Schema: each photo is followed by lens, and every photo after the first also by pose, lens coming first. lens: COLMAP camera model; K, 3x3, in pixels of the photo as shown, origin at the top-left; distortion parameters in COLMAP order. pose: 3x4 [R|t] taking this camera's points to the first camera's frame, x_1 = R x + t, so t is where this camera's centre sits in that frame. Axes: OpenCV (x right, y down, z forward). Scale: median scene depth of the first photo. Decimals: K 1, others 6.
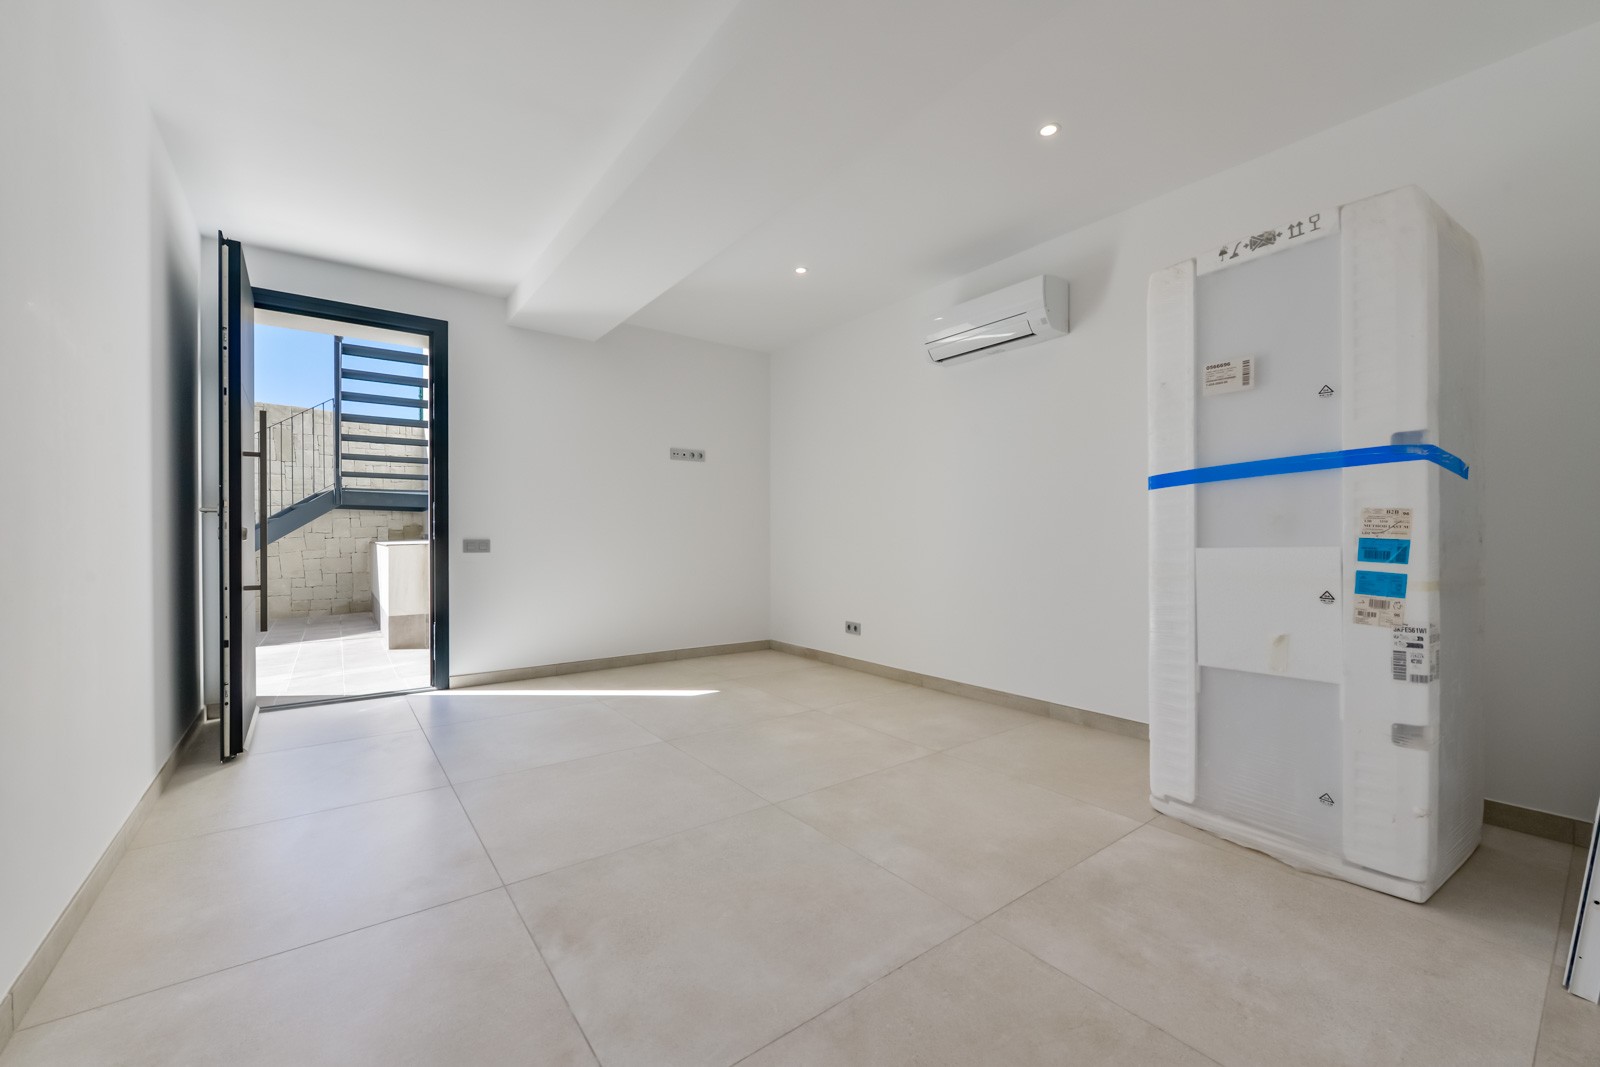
lens RADIAL K [[647.2, 0, 807.2], [0, 647.2, 539.5], [0, 0, 1]] dist [-0.008275, -0.000355]
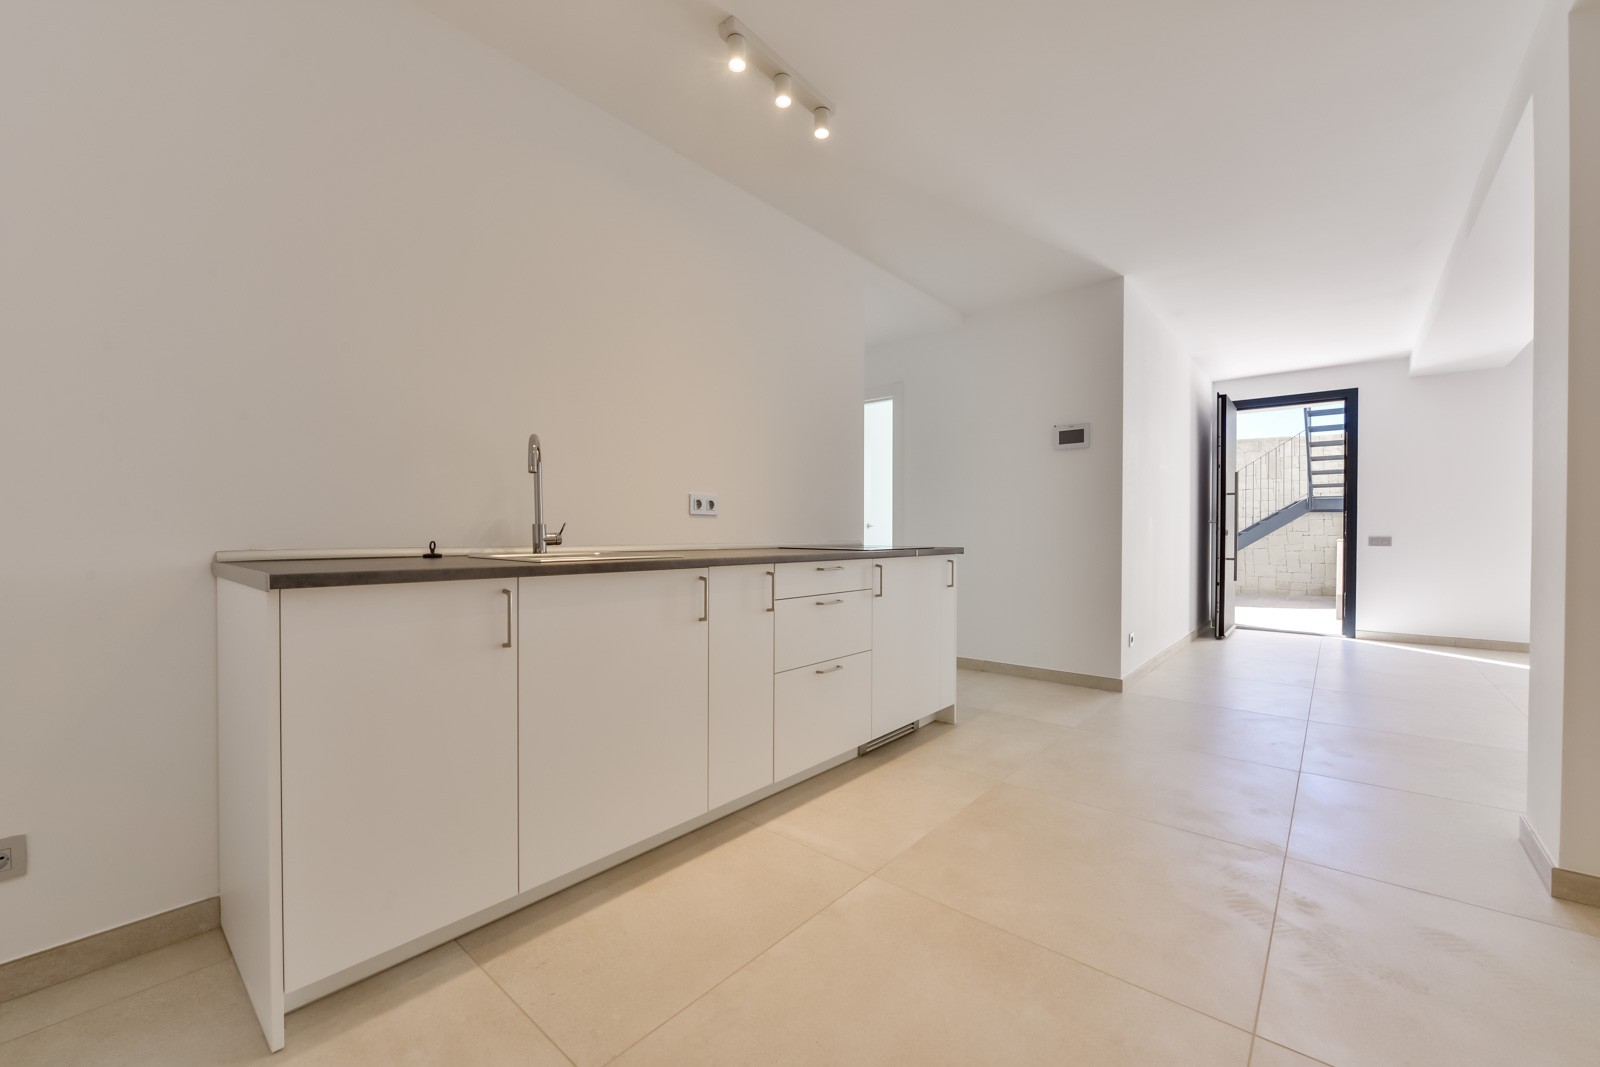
lens RADIAL K [[647.2, 0, 803.2], [0, 647.2, 537.9], [0, 0, 1]] dist [-0.008275, -0.000355]
pose [[0.229671, 0.009654, -0.973220, 0.567893], [-0.008087, 0.999935, 0.008010, 0.001298], [0.973235, 0.006030, 0.229734, -0.549443]]
